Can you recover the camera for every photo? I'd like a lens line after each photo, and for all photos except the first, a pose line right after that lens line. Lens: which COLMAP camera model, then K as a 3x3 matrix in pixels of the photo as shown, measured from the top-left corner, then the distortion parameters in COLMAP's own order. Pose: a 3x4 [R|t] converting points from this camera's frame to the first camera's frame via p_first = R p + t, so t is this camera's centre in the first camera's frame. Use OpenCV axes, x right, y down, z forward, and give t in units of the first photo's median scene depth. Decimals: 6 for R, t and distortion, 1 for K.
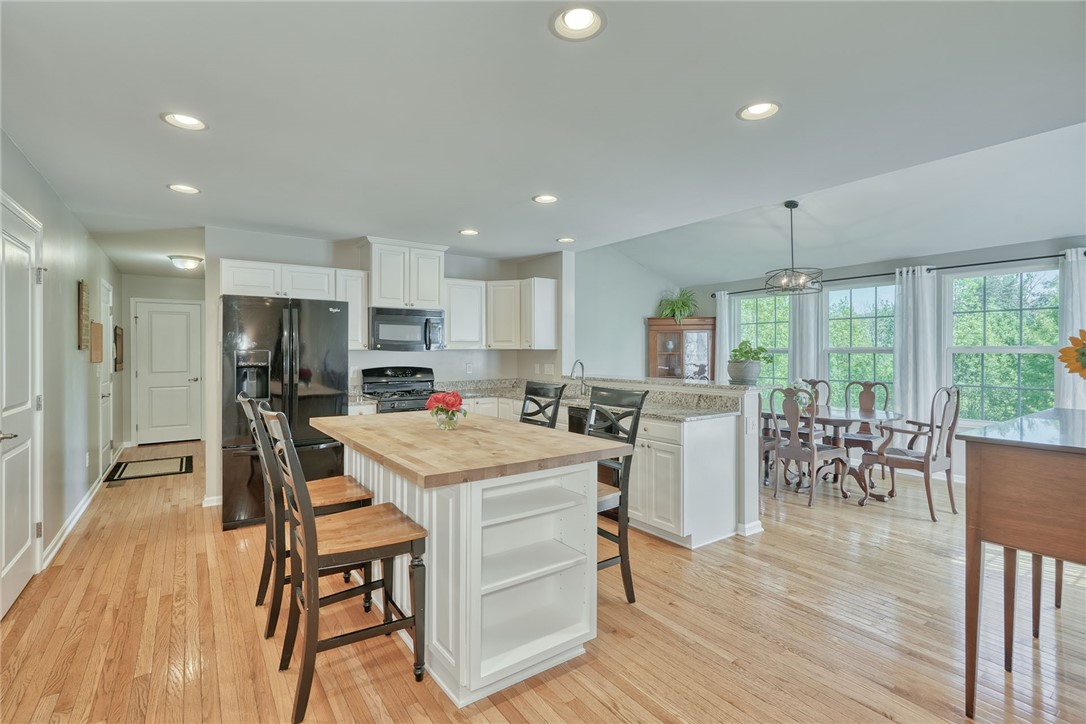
lens RADIAL K [[504.4, 0, 545.3], [0, 504.4, 359.8], [0, 0, 1]] dist [-0.022096, 0.013961]
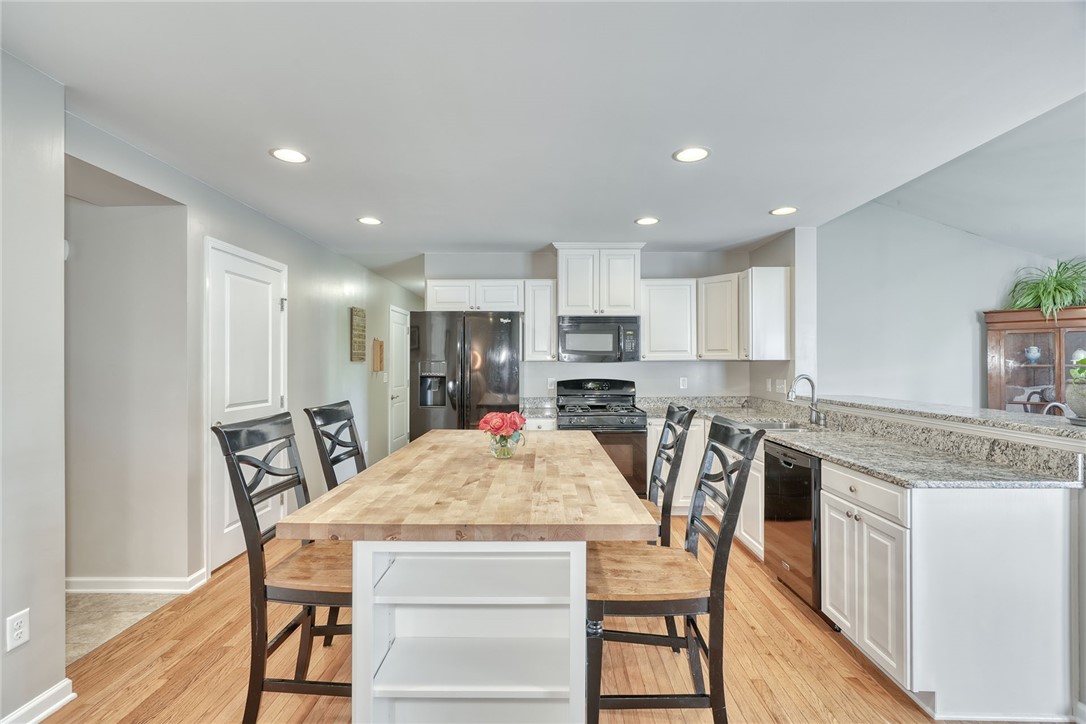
lens RADIAL K [[504.4, 0, 545.3], [0, 504.4, 359.8], [0, 0, 1]] dist [-0.022096, 0.013961]
pose [[0.808962, -0.002590, -0.587855, 0.189233], [-0.009578, 0.999800, -0.017585, -0.004785], [0.587782, 0.019856, 0.808775, 0.205312]]
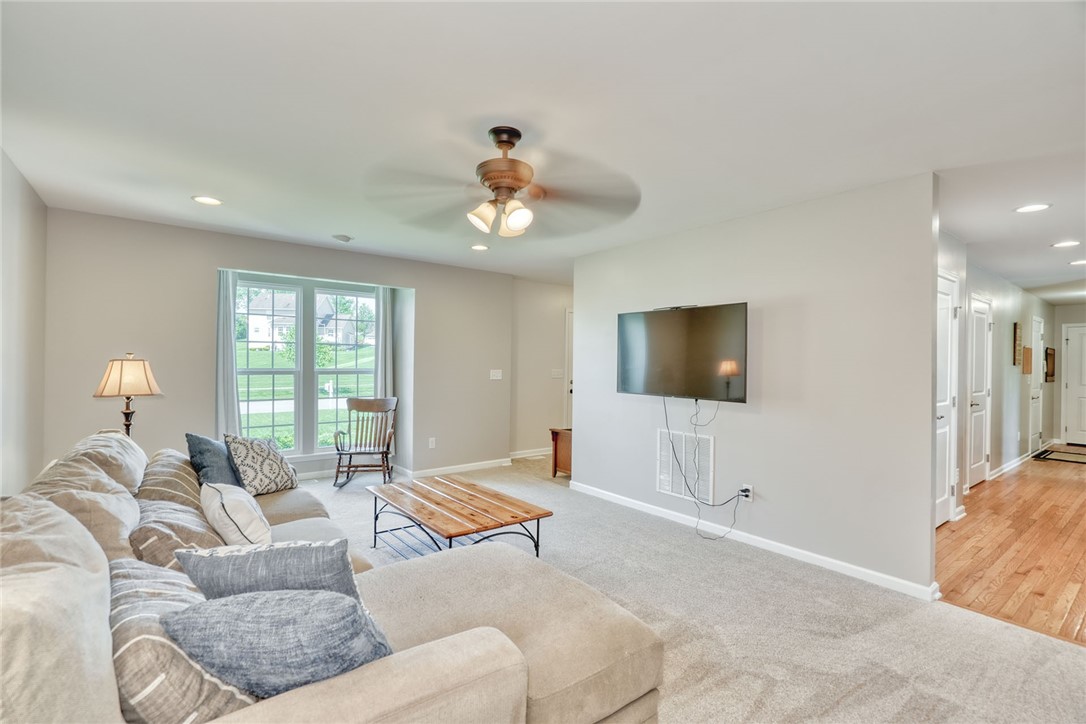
lens RADIAL K [[504.4, 0, 545.3], [0, 504.4, 359.8], [0, 0, 1]] dist [-0.022096, 0.013961]
pose [[0.045257, -0.005703, -0.998959, 0.503944], [-0.027247, 0.999605, -0.006941, 0.012377], [0.998604, 0.027533, 0.045083, -0.480947]]
